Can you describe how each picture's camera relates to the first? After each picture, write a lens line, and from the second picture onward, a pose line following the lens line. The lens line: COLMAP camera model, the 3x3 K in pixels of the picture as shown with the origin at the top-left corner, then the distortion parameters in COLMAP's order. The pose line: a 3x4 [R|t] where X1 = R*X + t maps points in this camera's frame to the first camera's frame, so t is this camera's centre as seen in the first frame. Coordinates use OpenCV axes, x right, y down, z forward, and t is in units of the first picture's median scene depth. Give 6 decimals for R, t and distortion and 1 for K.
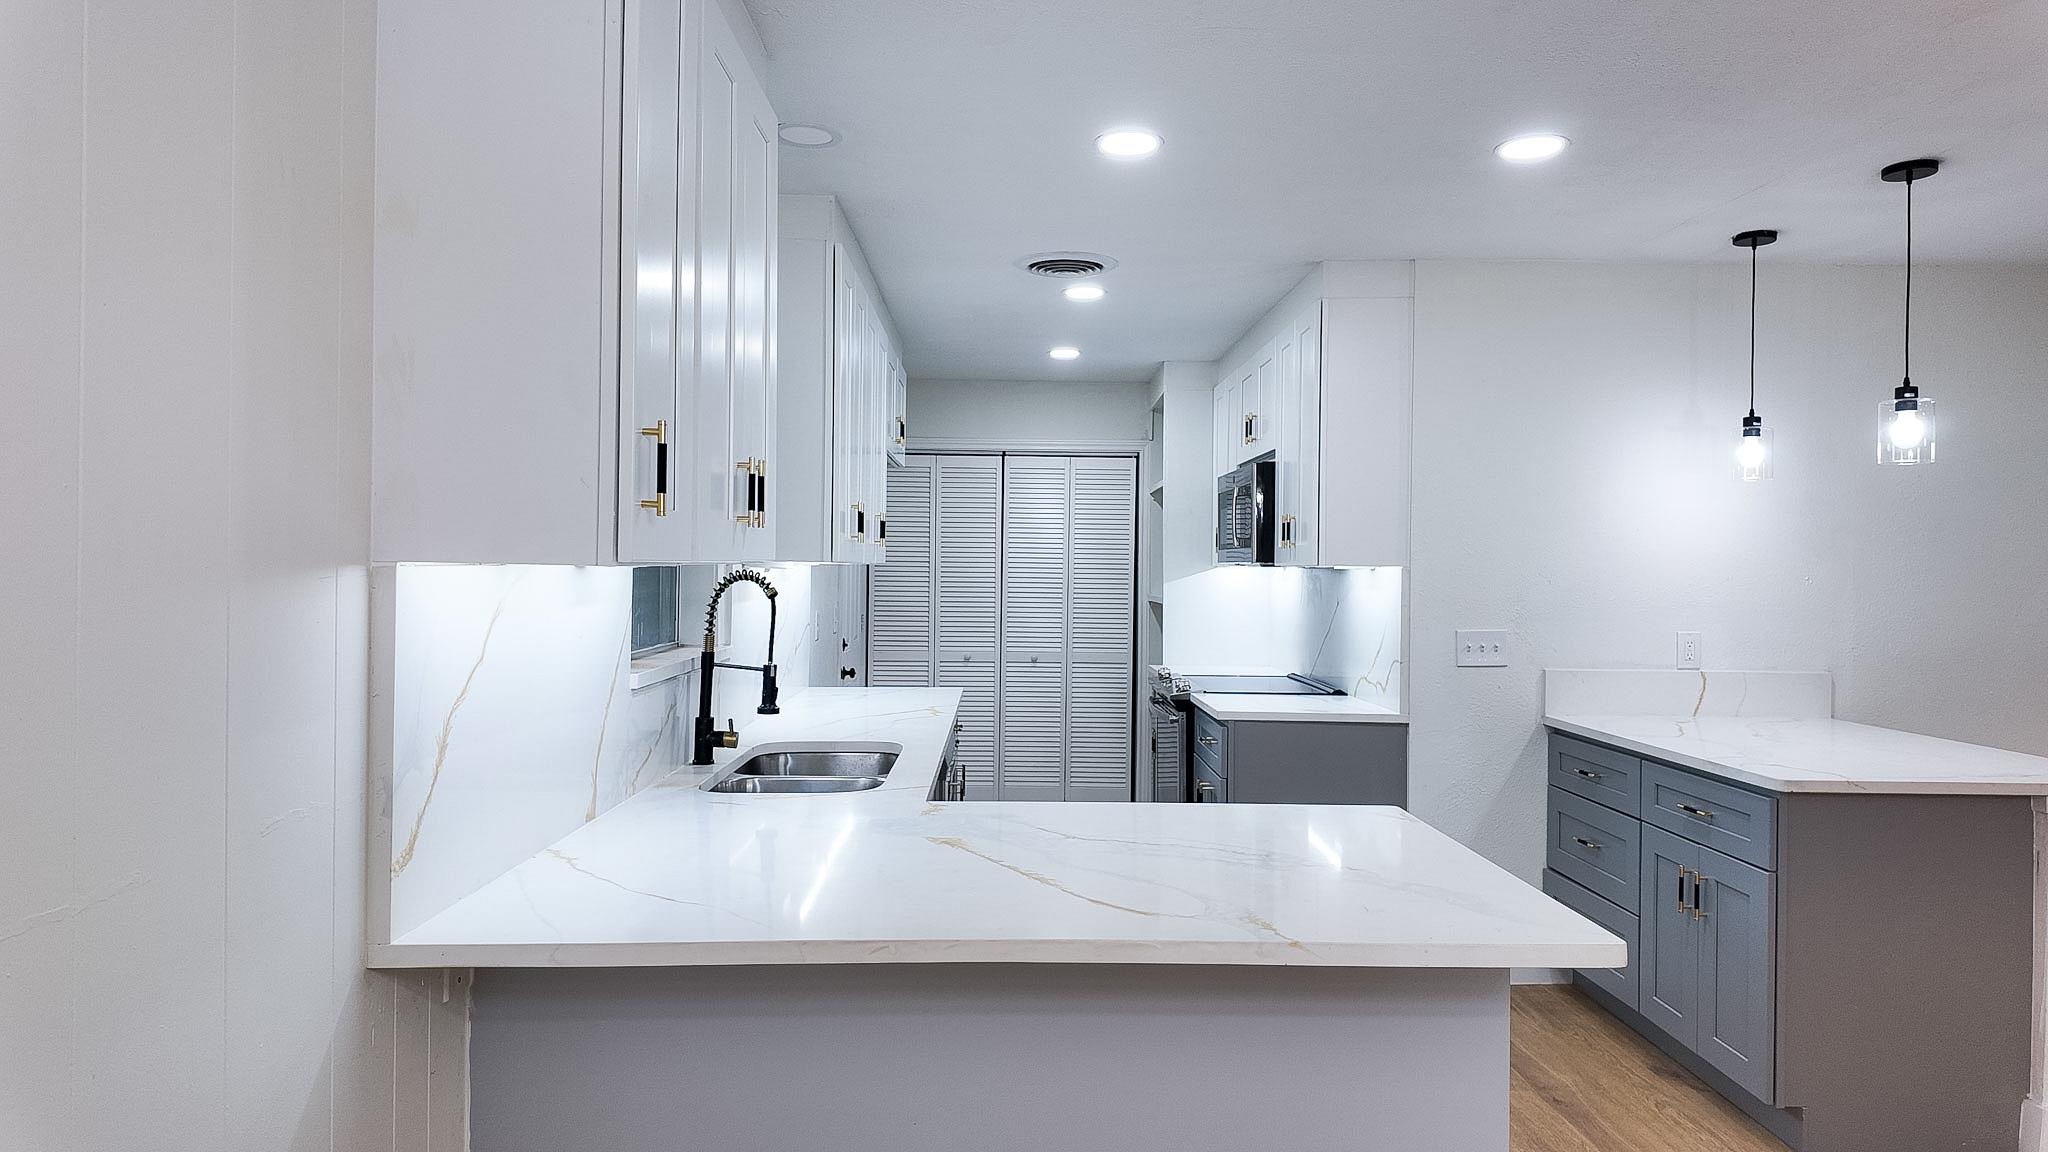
lens RADIAL K [[1202.3, 0, 1014.2], [0, 1202.3, 566.3], [0, 0, 1]] dist [0.026339, -0.023438]
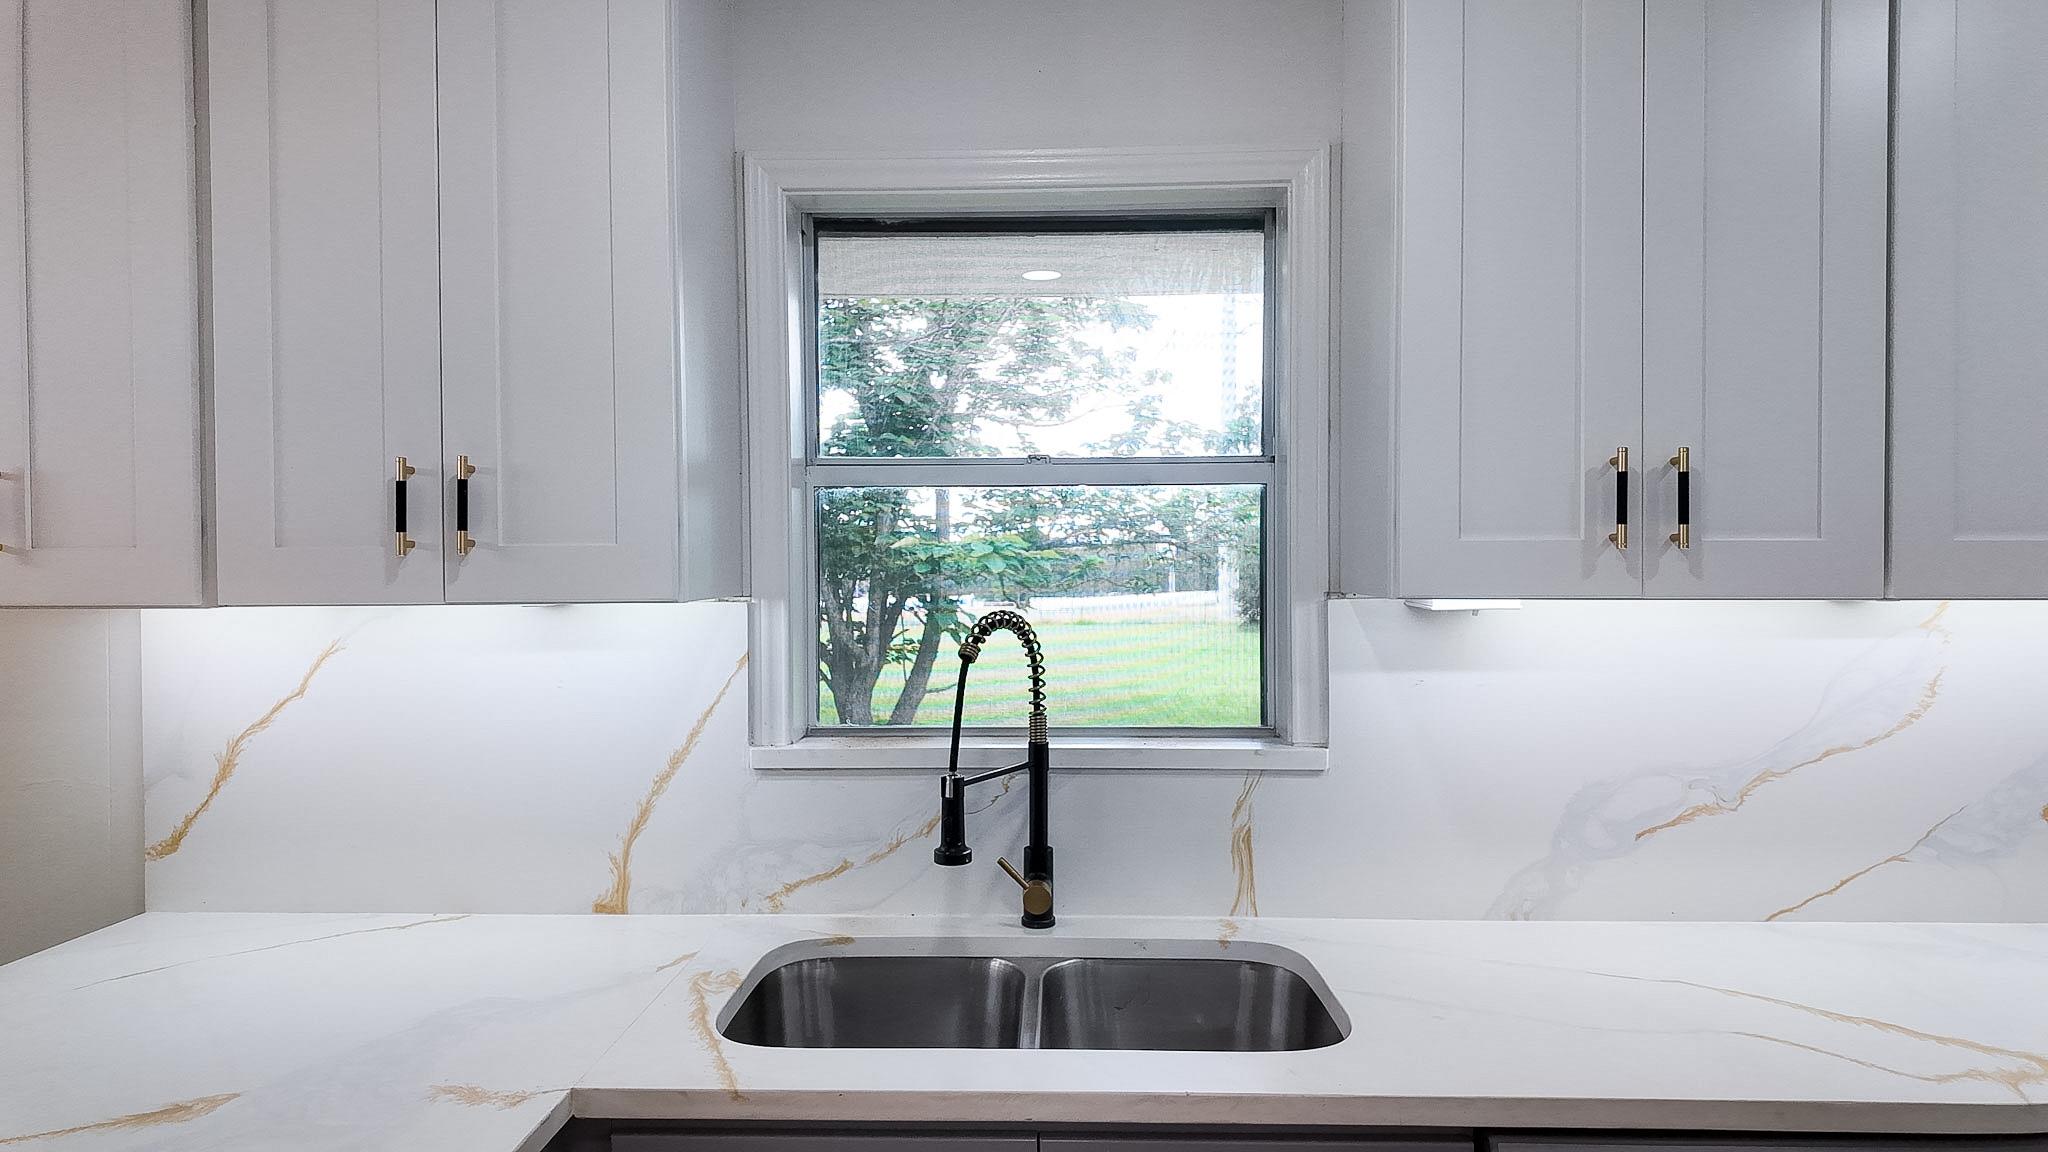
lens RADIAL K [[1202.3, 0, 1015.4], [0, 1202.3, 578.3], [0, 0, 1]] dist [0.026339, -0.023438]
pose [[-0.044895, 0.002887, -0.998988, 0.162377], [0.002410, 0.999993, 0.002781, -0.006662], [0.998989, -0.002283, -0.044901, 0.469732]]
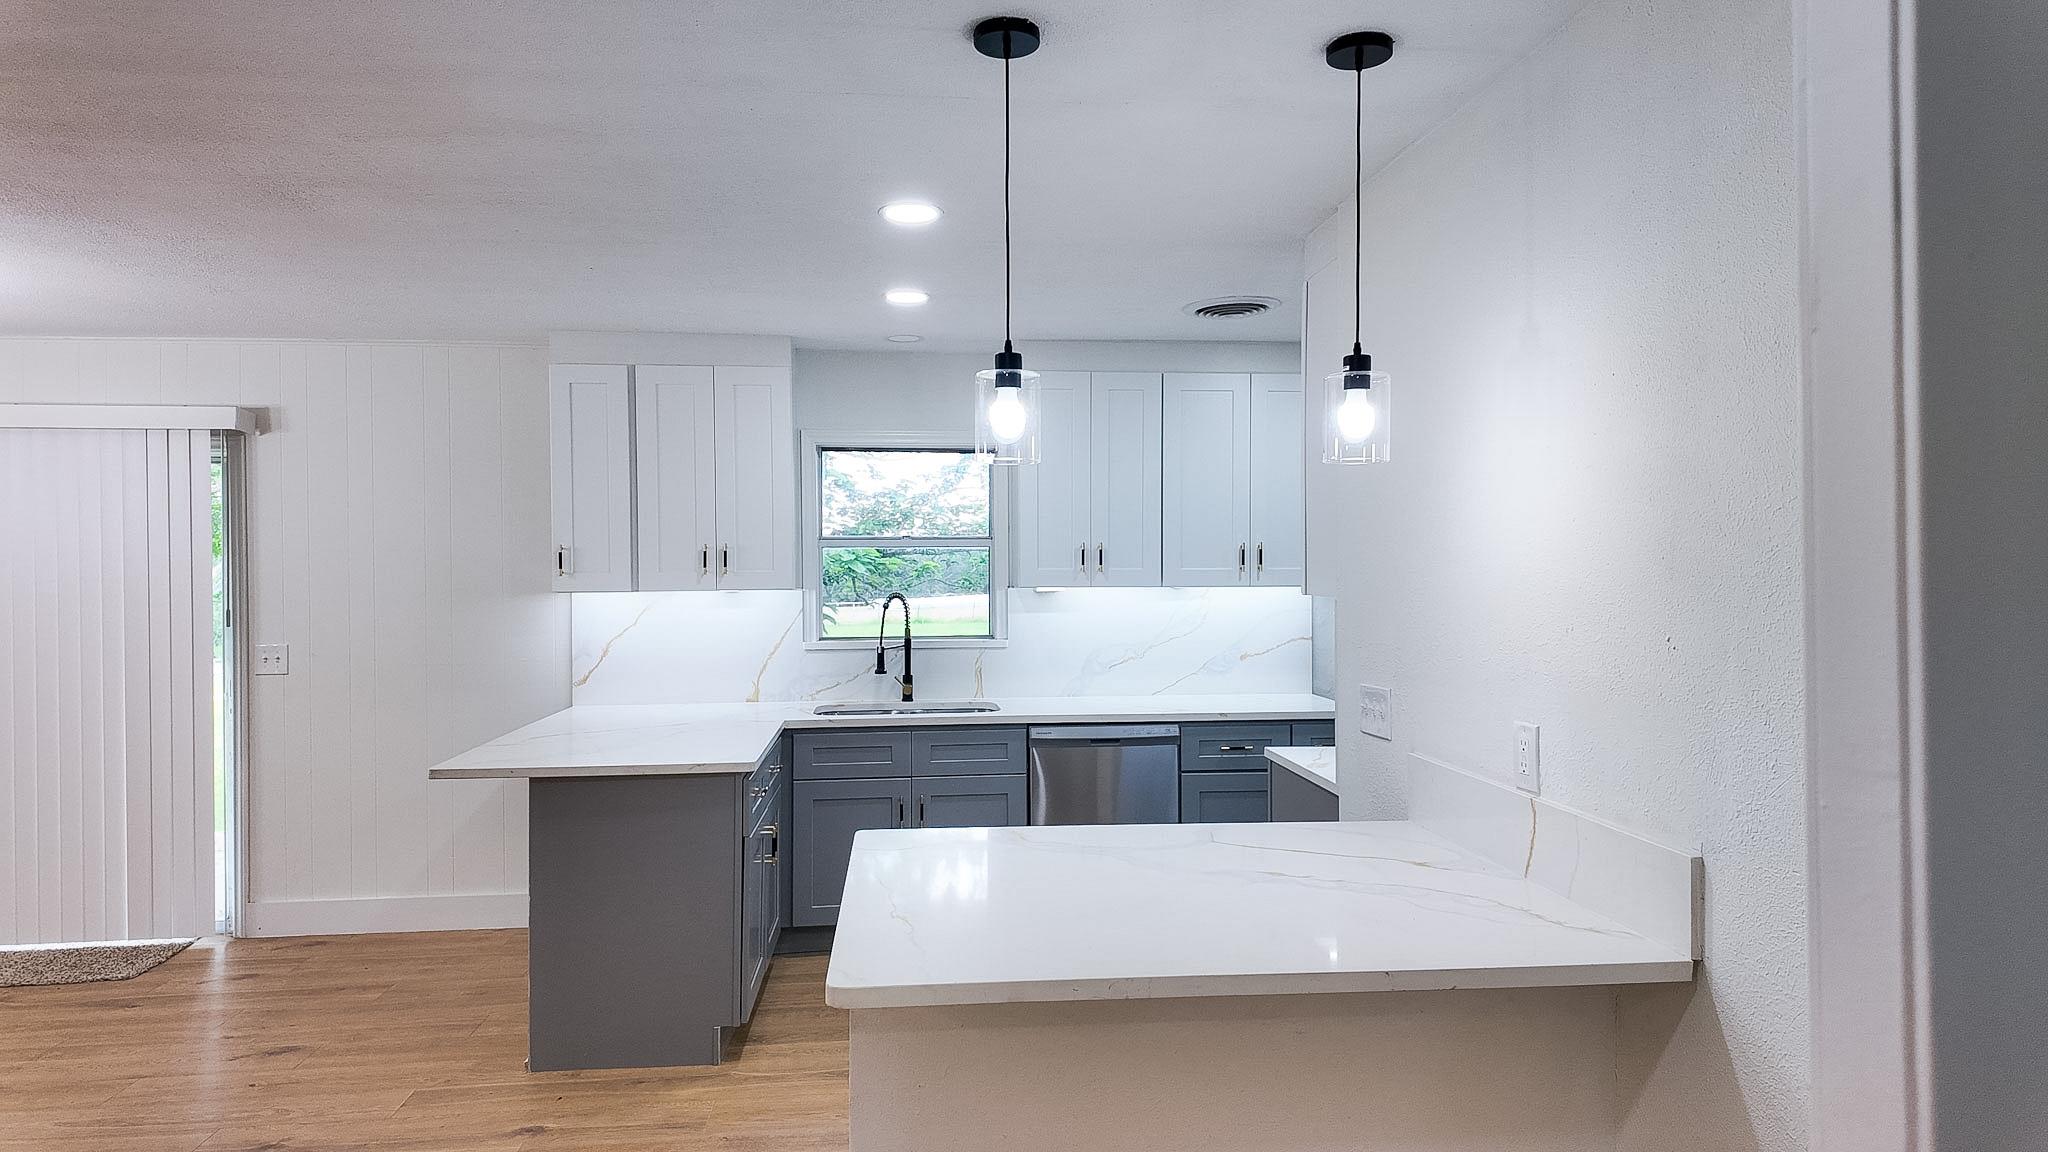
lens RADIAL K [[1202.3, 0, 1032.6], [0, 1202.3, 566.8], [0, 0, 1]] dist [0.026339, -0.023438]
pose [[0.105498, -0.007483, -0.994391, 0.699682], [0.004123, 0.999966, -0.007087, -0.009608], [0.994411, -0.003352, 0.105525, 0.460634]]
